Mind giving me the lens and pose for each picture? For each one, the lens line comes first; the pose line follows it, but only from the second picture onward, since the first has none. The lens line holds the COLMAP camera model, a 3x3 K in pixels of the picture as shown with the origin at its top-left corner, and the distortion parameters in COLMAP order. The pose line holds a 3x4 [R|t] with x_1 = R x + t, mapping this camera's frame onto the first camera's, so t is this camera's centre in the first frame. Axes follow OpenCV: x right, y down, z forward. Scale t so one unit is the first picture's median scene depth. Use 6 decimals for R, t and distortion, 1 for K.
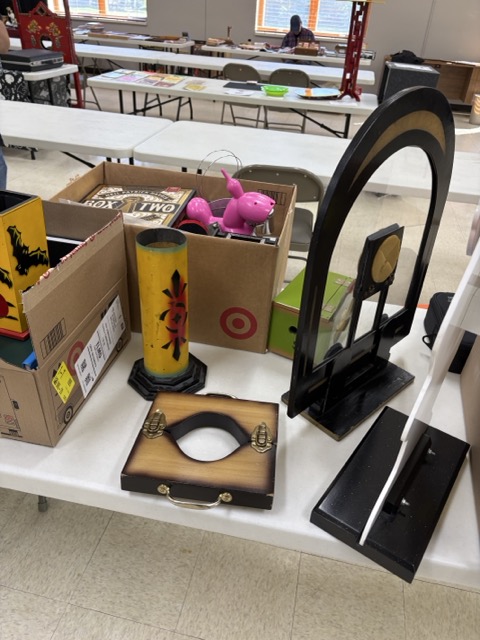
lens RADIAL K [[490.4, 0, 246.3], [0, 490.4, 319.3], [0, 0, 1]] dist [0.034489, -0.044545]
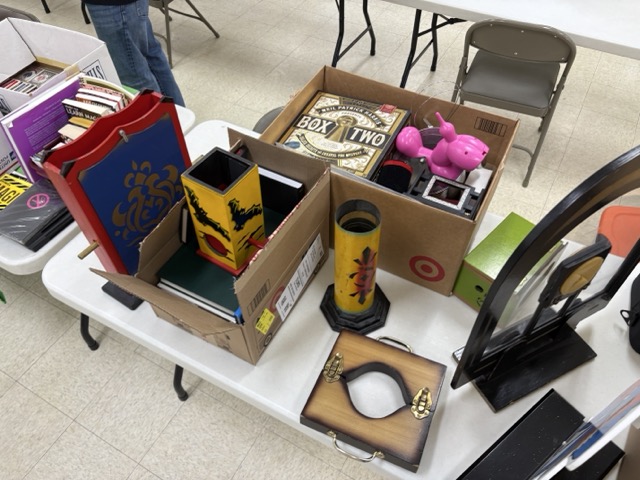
lens RADIAL K [[490.4, 0, 322.5], [0, 490.4, 238.7], [0, 0, 1]] dist [0.034489, -0.044545]
pose [[0.951327, 0.177844, -0.251690, 0.026357], [-0.100619, 0.951176, 0.291788, -0.364182], [0.291294, -0.252261, 0.922774, -0.019788]]
